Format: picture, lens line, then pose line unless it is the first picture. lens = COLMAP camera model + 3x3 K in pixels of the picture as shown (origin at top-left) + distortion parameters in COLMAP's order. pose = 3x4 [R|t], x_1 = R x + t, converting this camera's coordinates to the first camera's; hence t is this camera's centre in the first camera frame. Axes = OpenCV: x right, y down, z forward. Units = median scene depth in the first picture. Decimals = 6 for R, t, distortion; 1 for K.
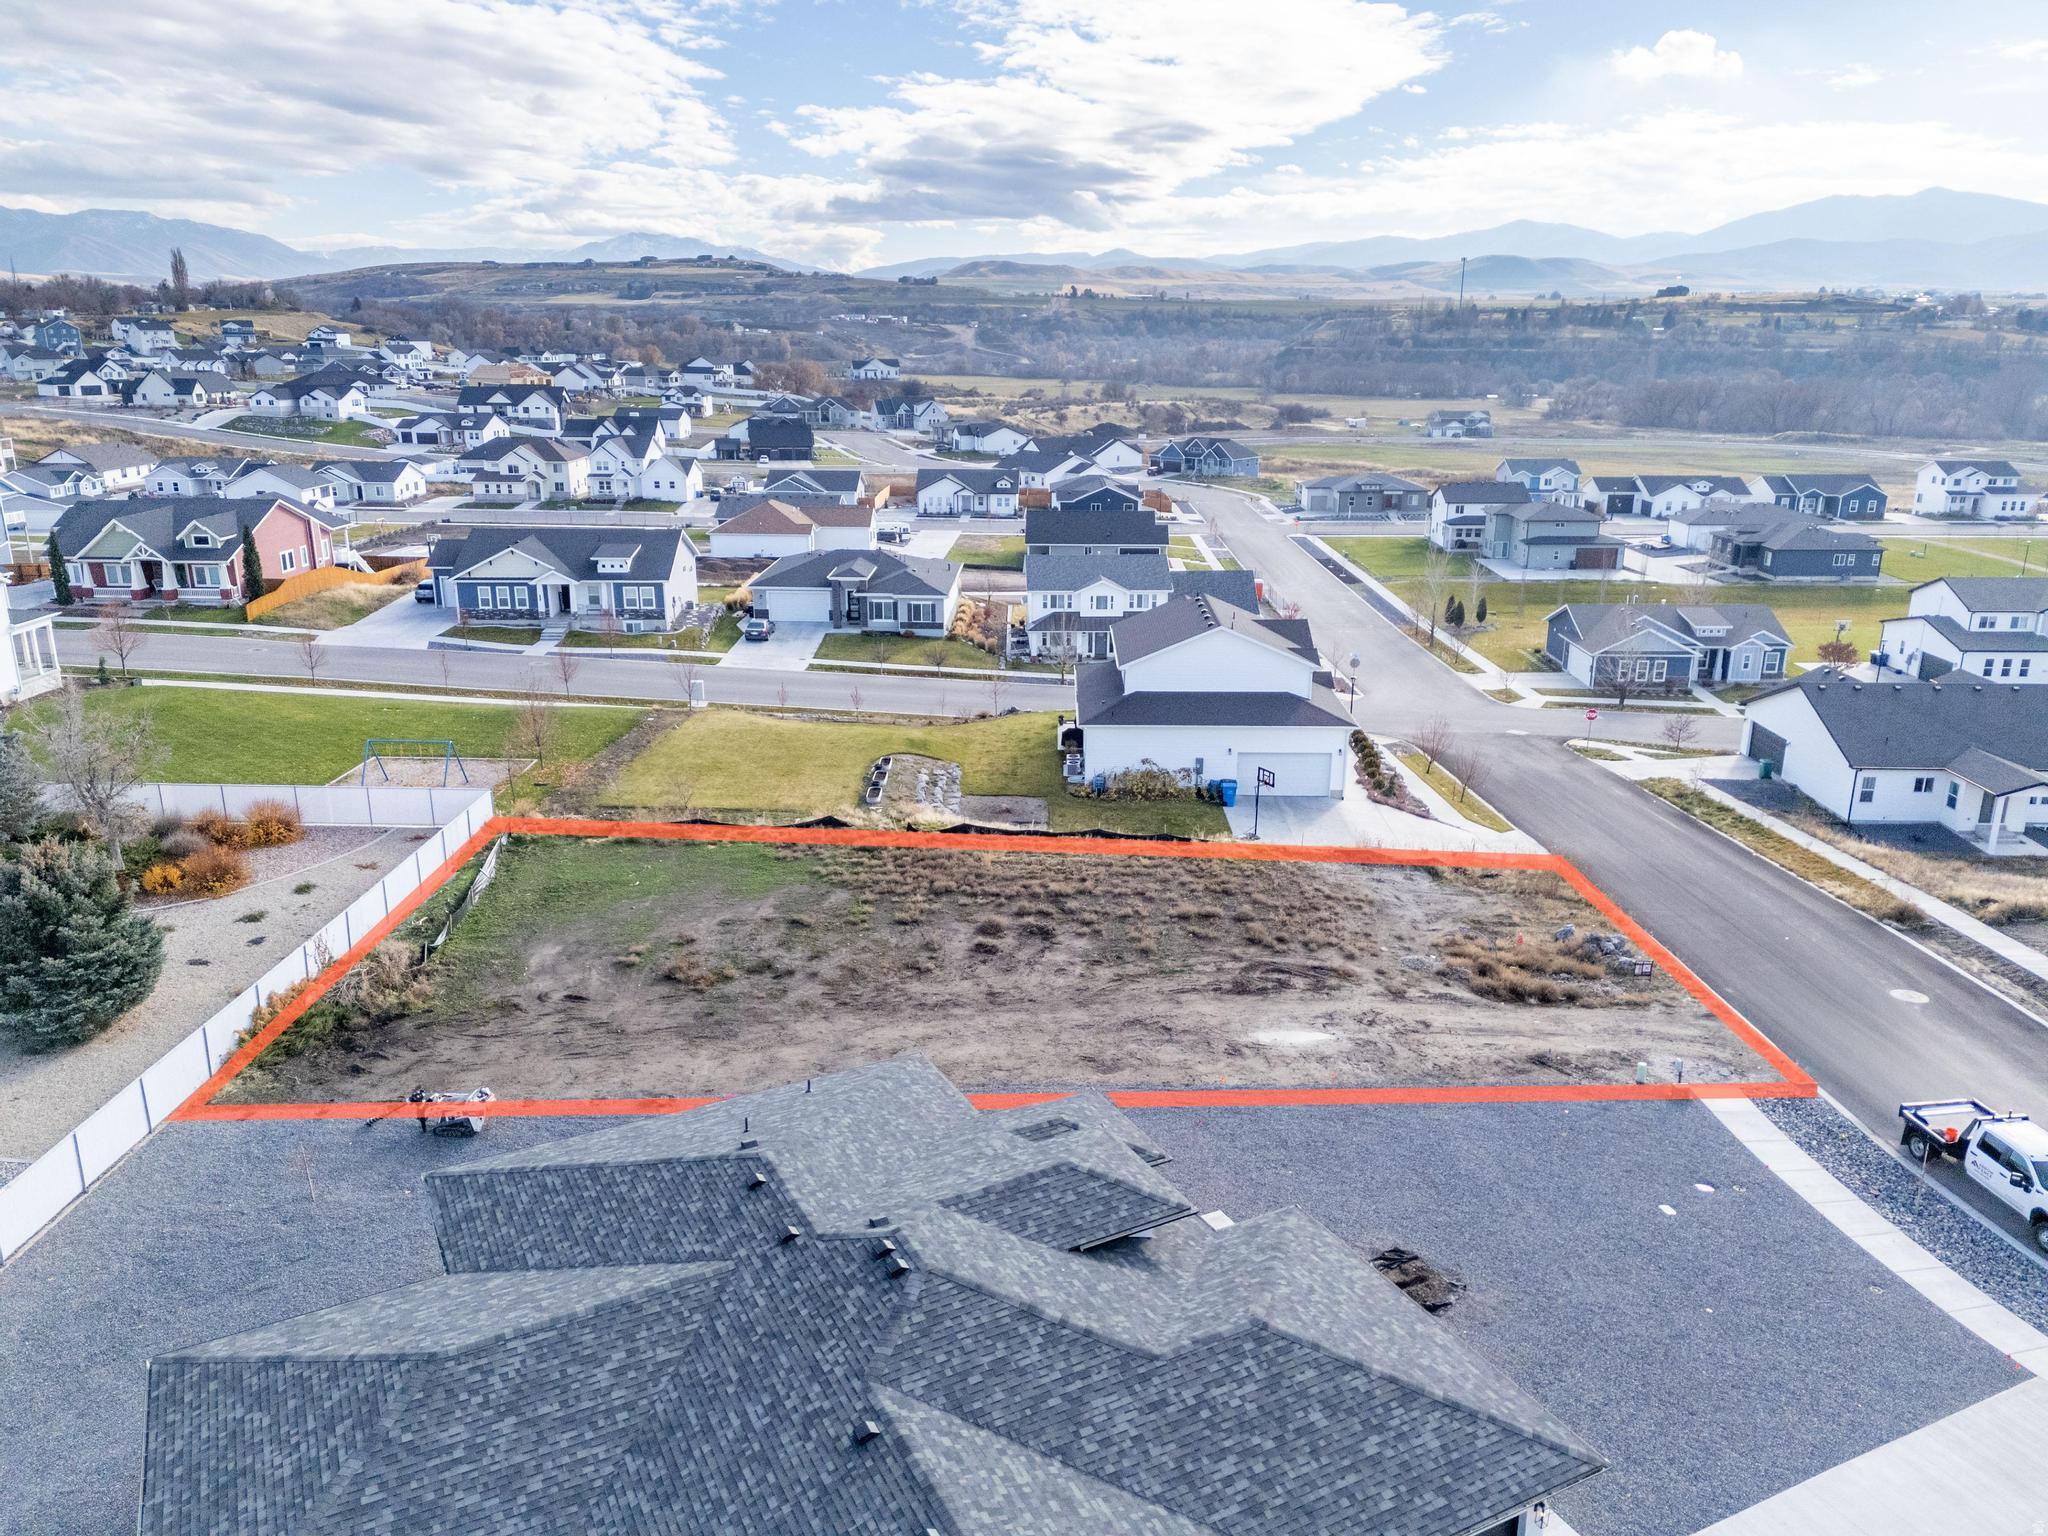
lens RADIAL K [[1494.7, 0, 1016.4], [0, 1494.7, 768.3], [0, 0, 1]] dist [0.071379, -0.058560]
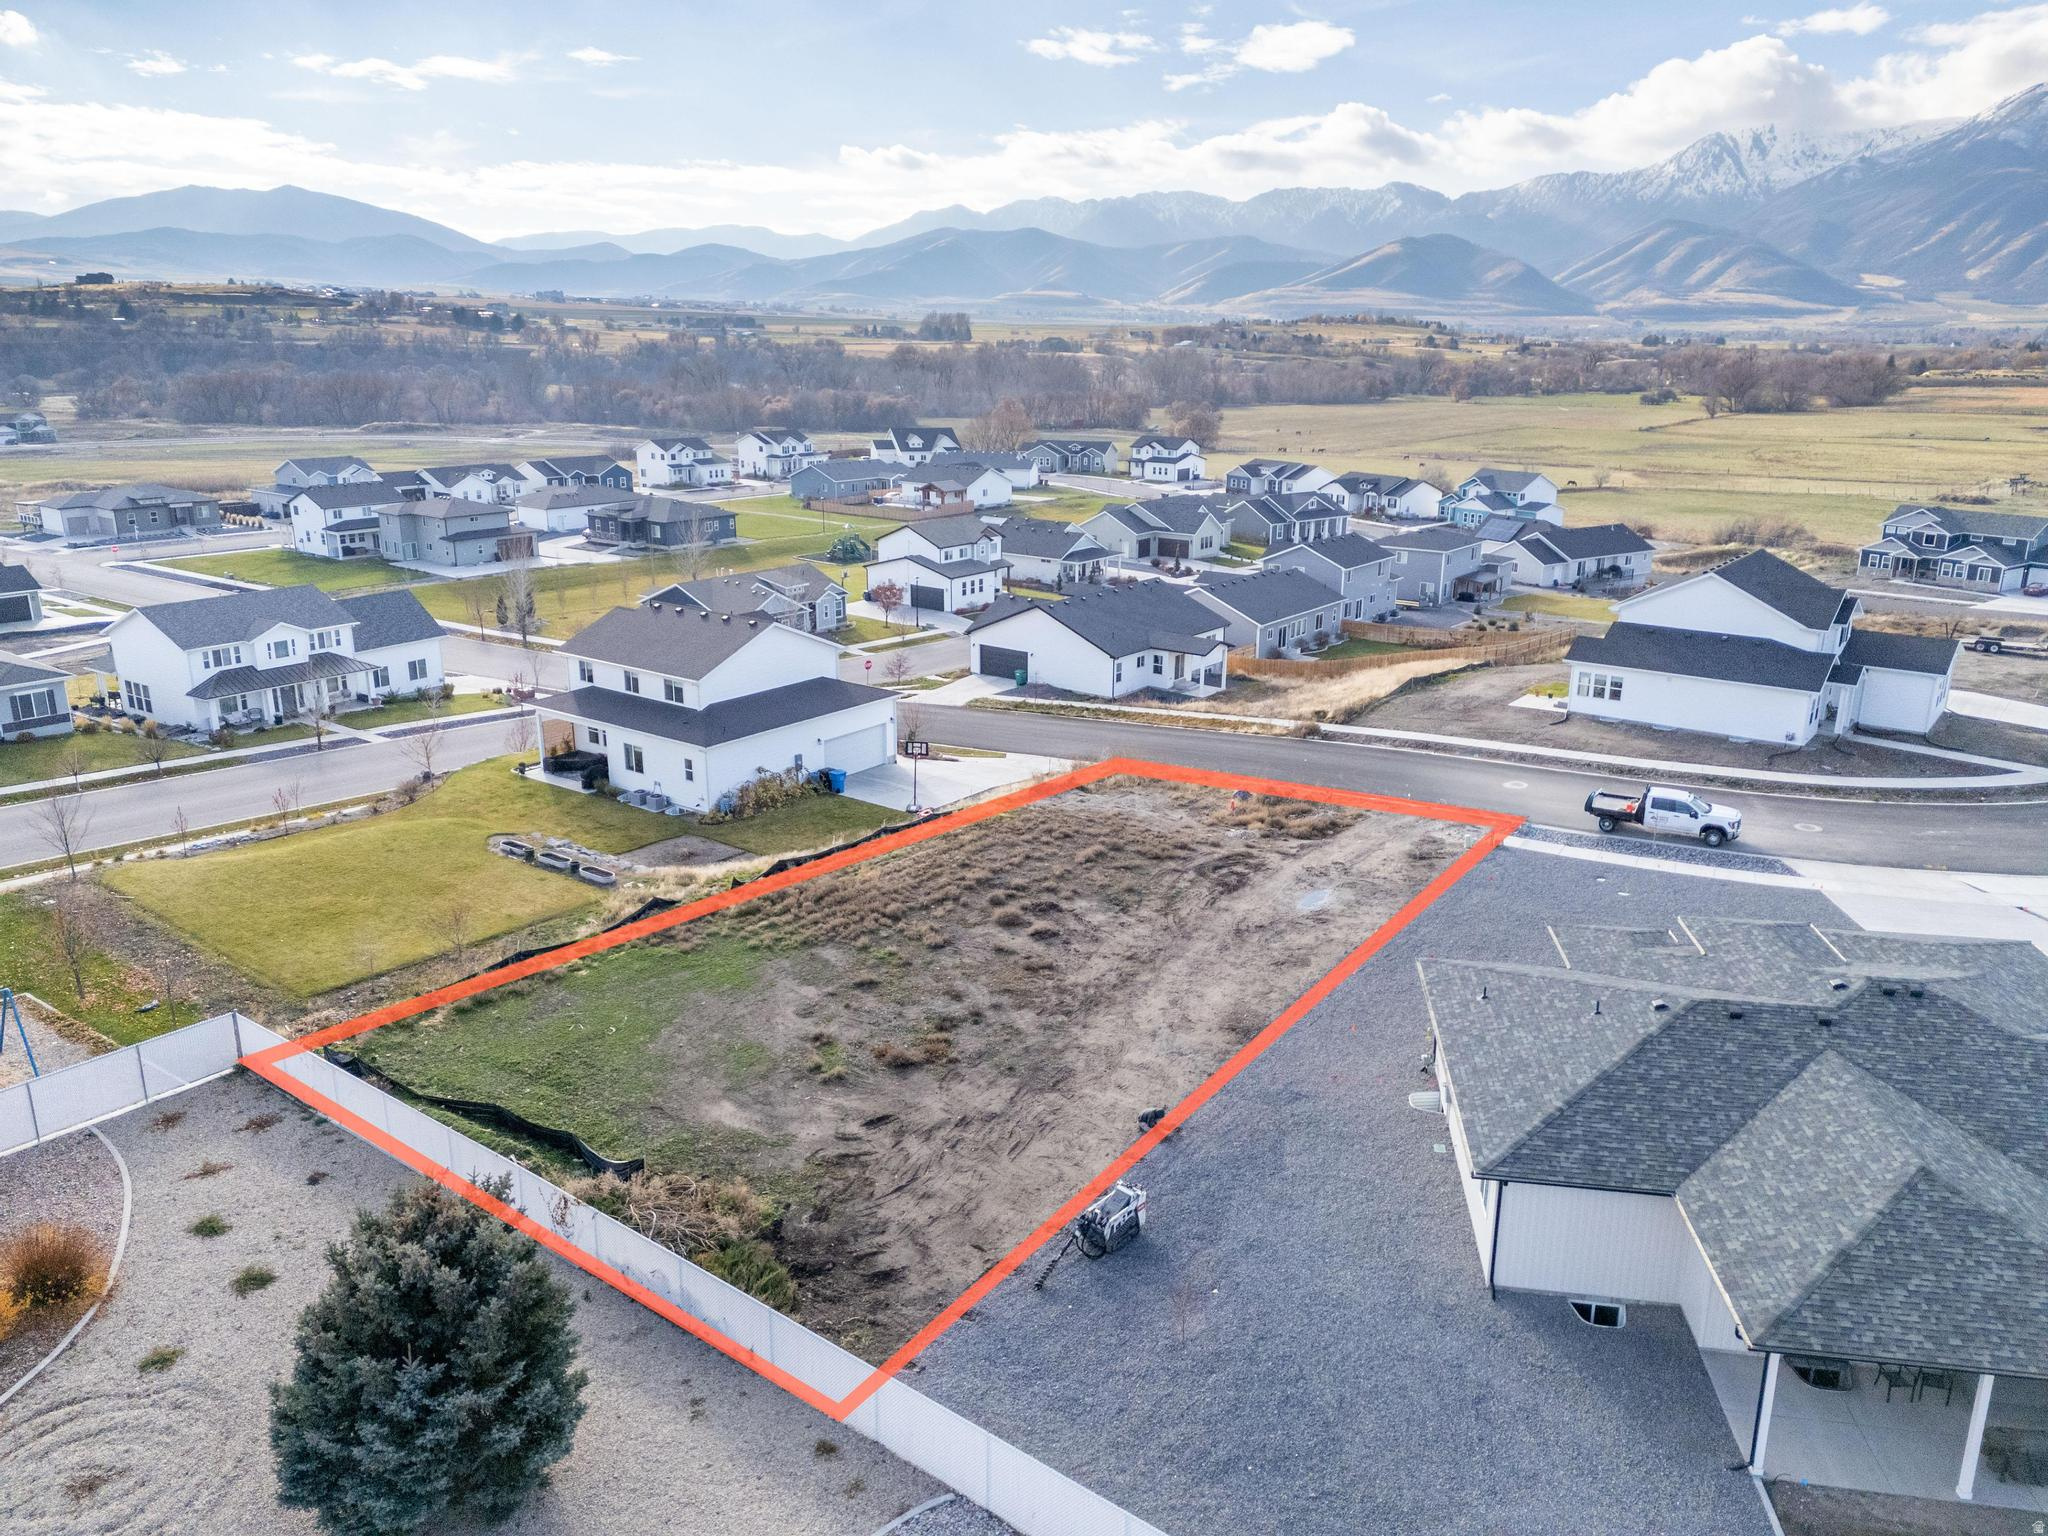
lens RADIAL K [[1494.7, 0, 1033.6], [0, 1494.7, 779.1], [0, 0, 1]] dist [0.071379, -0.058560]
pose [[0.580022, -0.235570, 0.779796, -0.655524], [0.226658, 0.966142, 0.123272, -0.090218], [-0.782432, 0.105247, 0.613777, 0.301033]]
